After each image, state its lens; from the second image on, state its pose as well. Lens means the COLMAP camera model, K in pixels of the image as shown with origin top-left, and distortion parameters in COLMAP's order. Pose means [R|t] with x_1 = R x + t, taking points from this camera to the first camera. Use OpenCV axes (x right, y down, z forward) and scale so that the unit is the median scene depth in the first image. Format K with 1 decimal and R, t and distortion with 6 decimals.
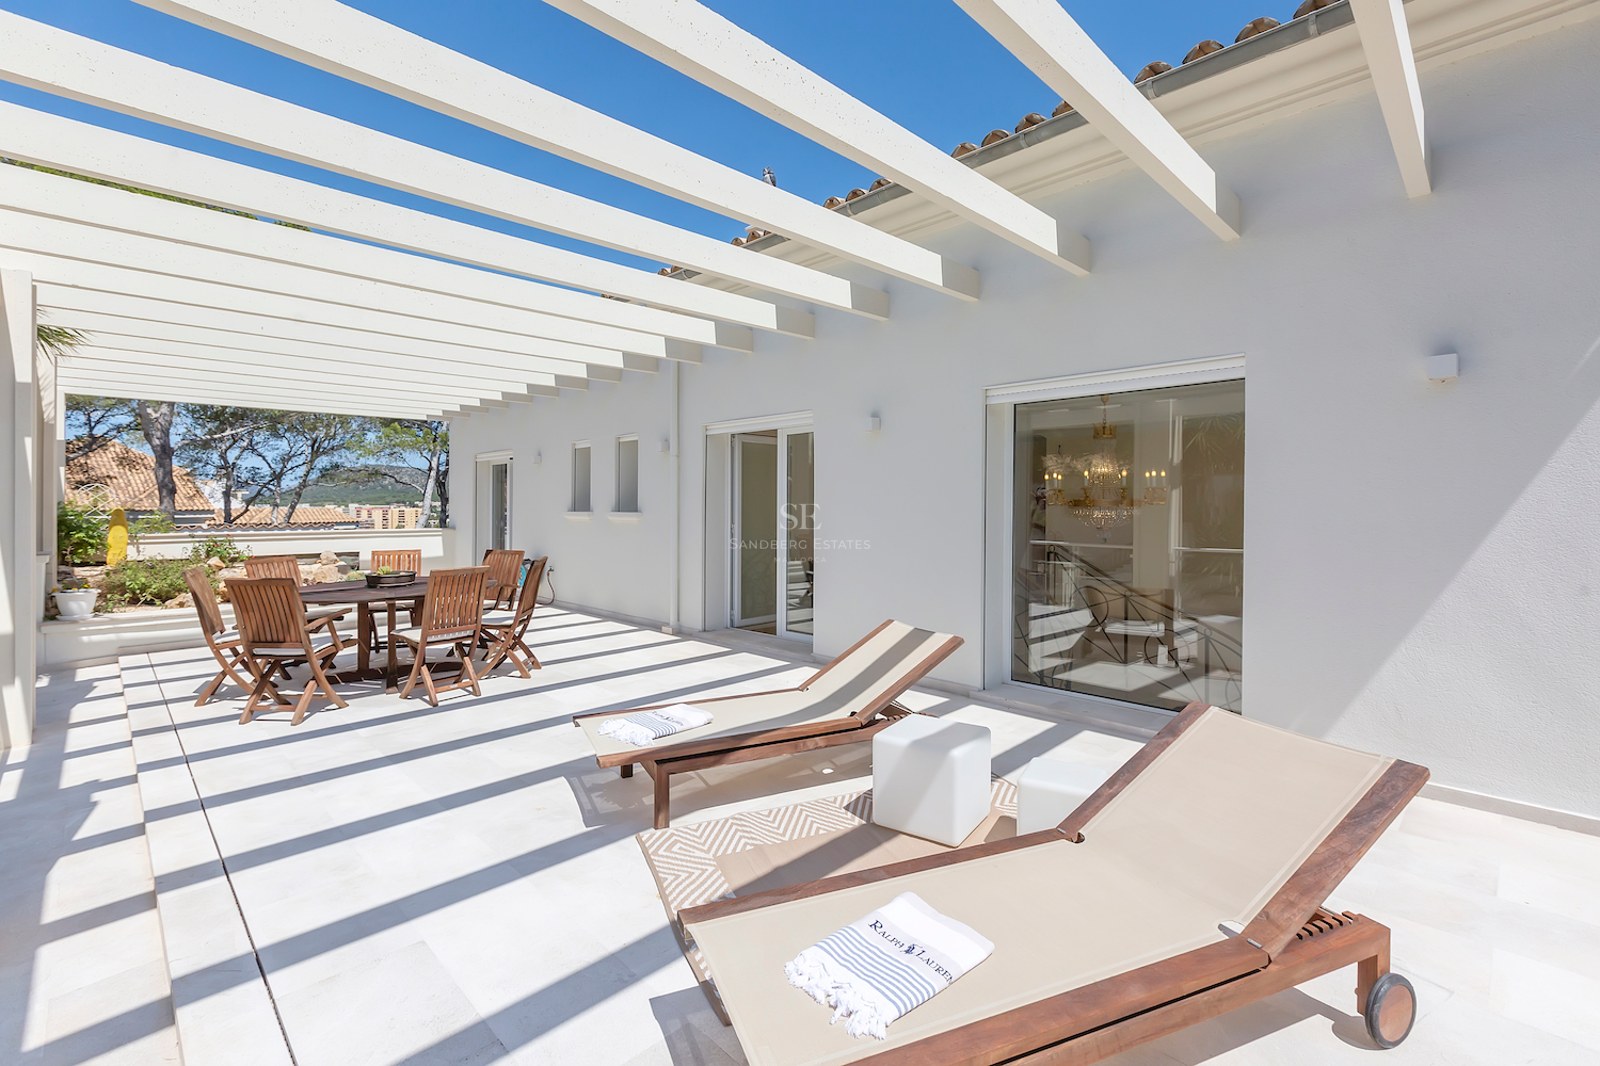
lens RADIAL K [[717.6, 0, 797.4], [0, 717.6, 501.6], [0, 0, 1]] dist [-0.000023, -0.000026]
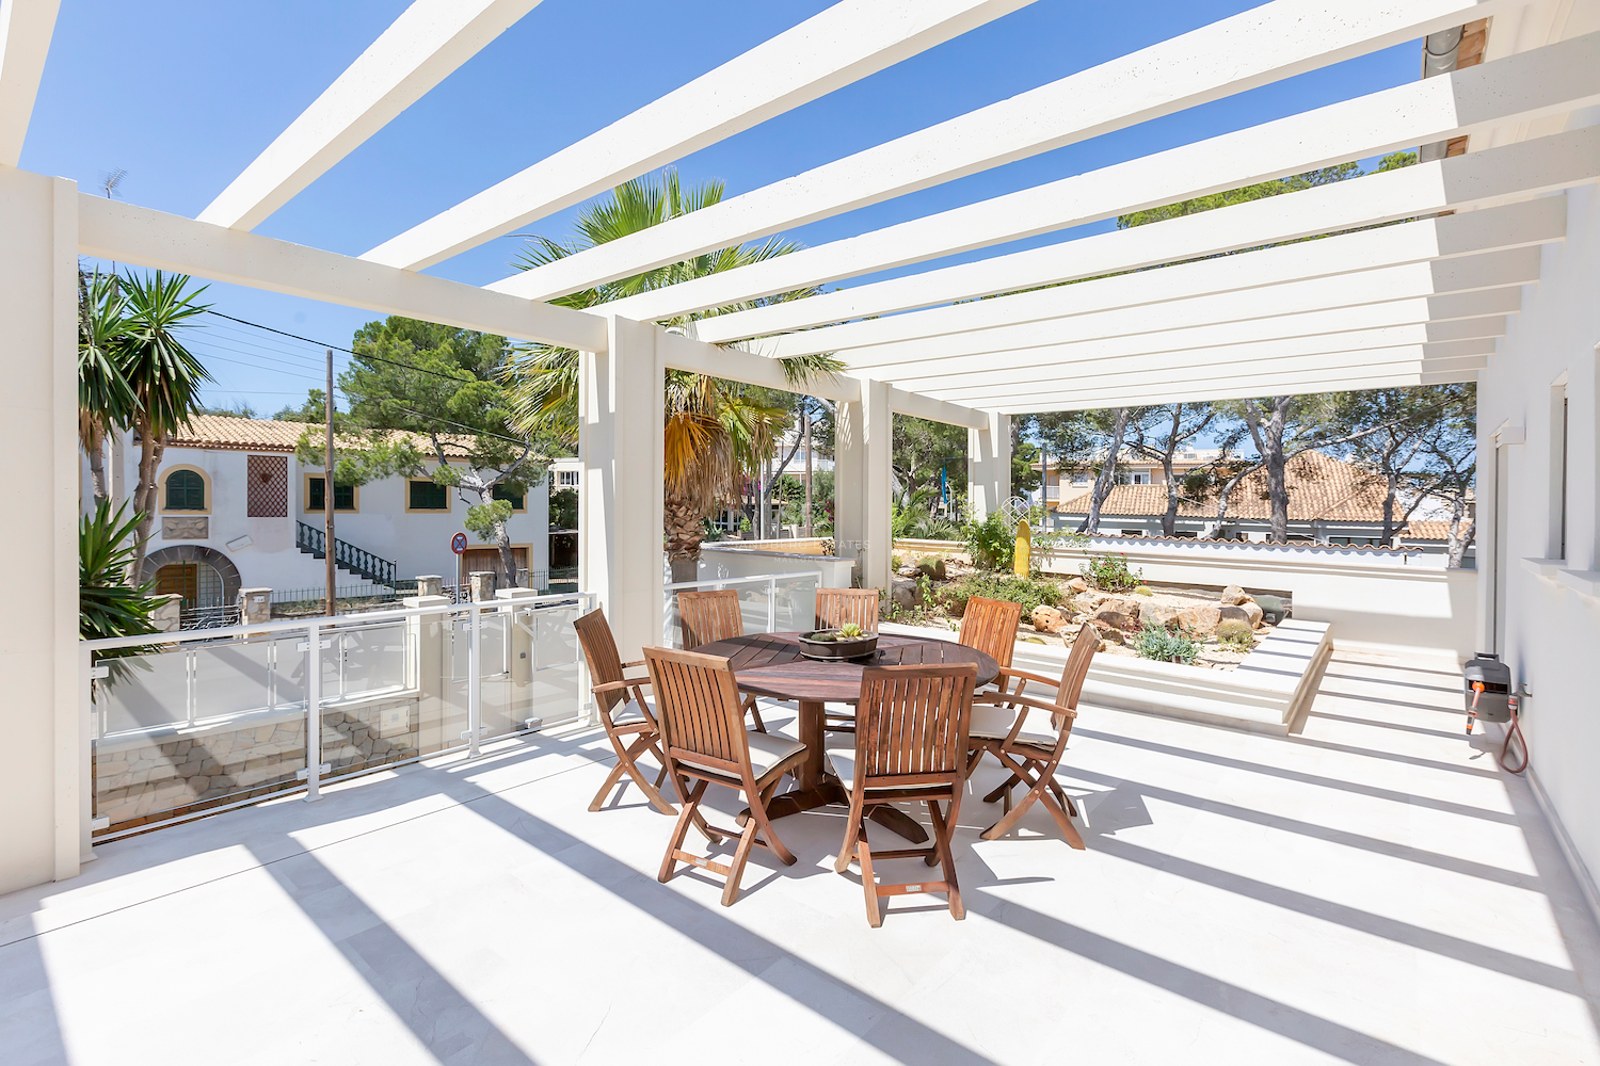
lens RADIAL K [[717.6, 0, 797.4], [0, 717.6, 501.6], [0, 0, 1]] dist [-0.000023, -0.000026]
pose [[0.096745, -0.000836, -0.995309, 0.022220], [-0.011396, 0.999933, -0.001948, -0.005596], [0.995244, 0.011531, 0.096729, 0.265228]]
